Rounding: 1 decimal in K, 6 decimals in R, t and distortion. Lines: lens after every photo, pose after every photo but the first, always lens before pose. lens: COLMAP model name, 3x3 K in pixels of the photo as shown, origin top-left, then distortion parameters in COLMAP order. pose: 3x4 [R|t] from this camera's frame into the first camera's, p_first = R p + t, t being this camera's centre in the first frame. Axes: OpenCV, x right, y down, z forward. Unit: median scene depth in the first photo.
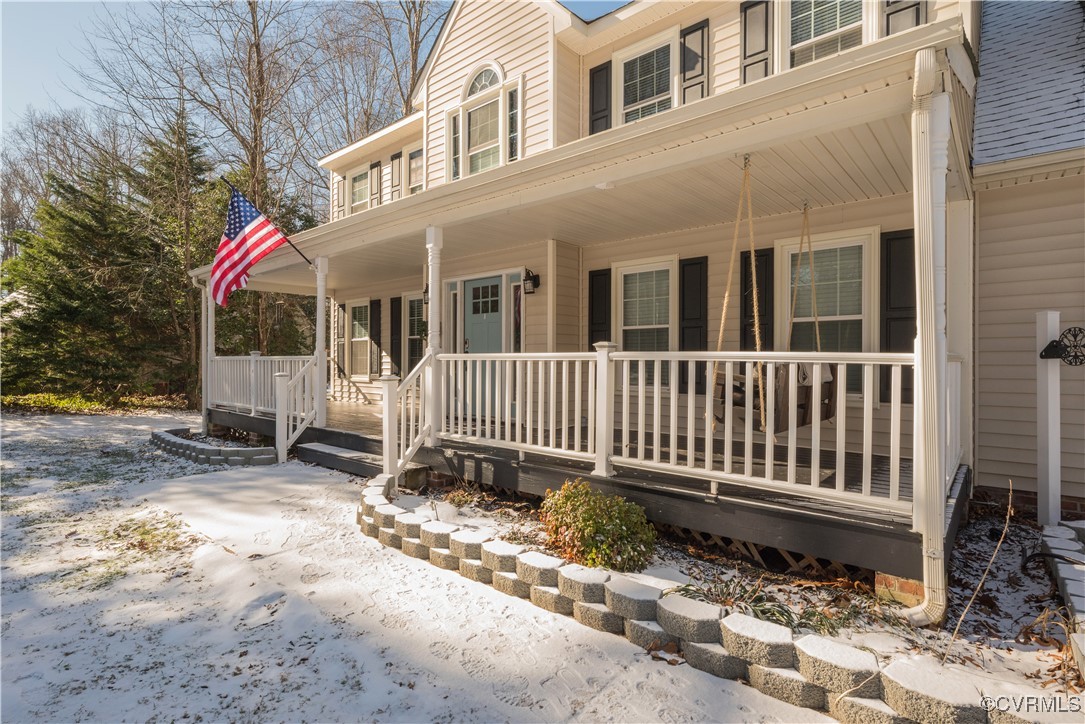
lens RADIAL K [[535.7, 0, 542.7], [0, 535.7, 358.9], [0, 0, 1]] dist [-0.000037, -0.000829]
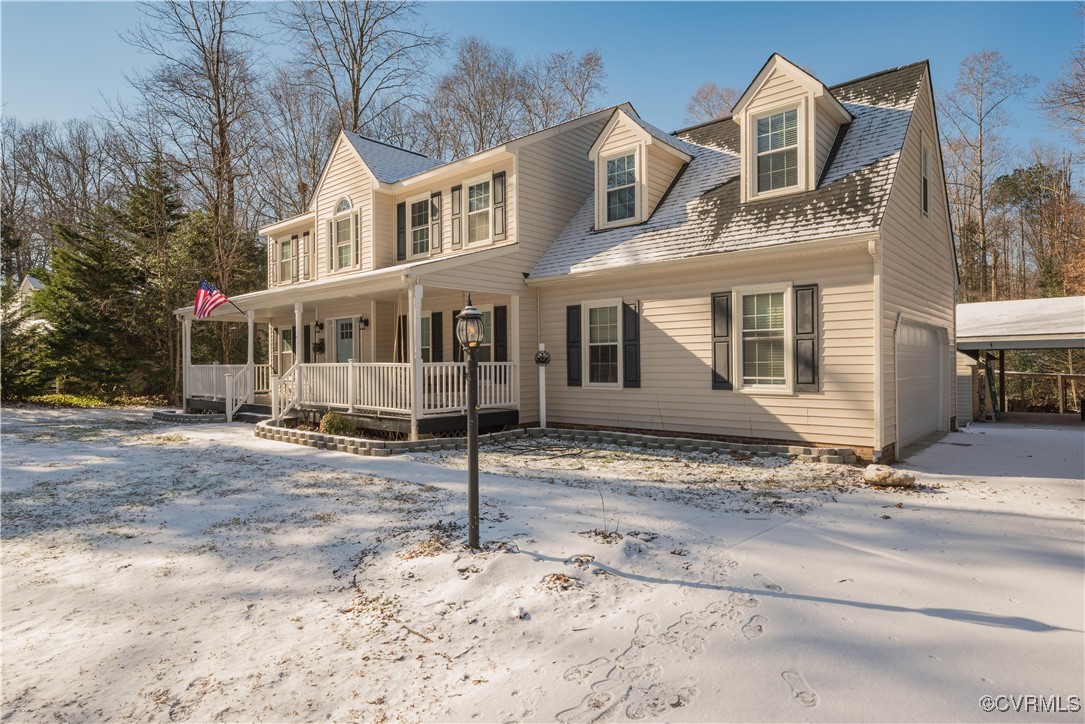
lens RADIAL K [[606.9, 0, 542.5], [0, 606.9, 362.0], [0, 0, 1]] dist [0.003449, 0.001421]
pose [[0.999857, -0.010265, -0.013428, 0.543664], [0.010279, 0.999947, 0.000974, -0.005521], [0.013418, -0.001112, 0.999909, -0.942111]]
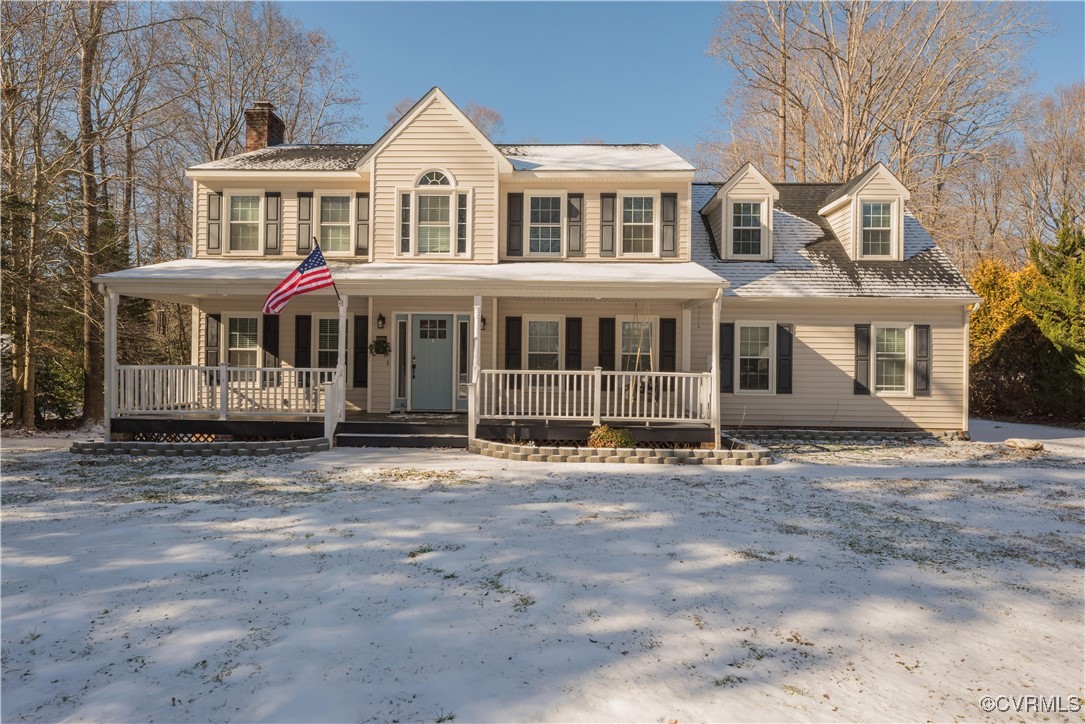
lens RADIAL K [[584.7, 0, 542.5], [0, 584.7, 362.0], [0, 0, 1]] dist [-0.002187, 0.000054]
pose [[0.773843, 0.008316, 0.633323, -0.862475], [-0.012304, 0.999922, 0.001904, -0.028223], [-0.633258, -0.009266, 0.773885, -0.404491]]
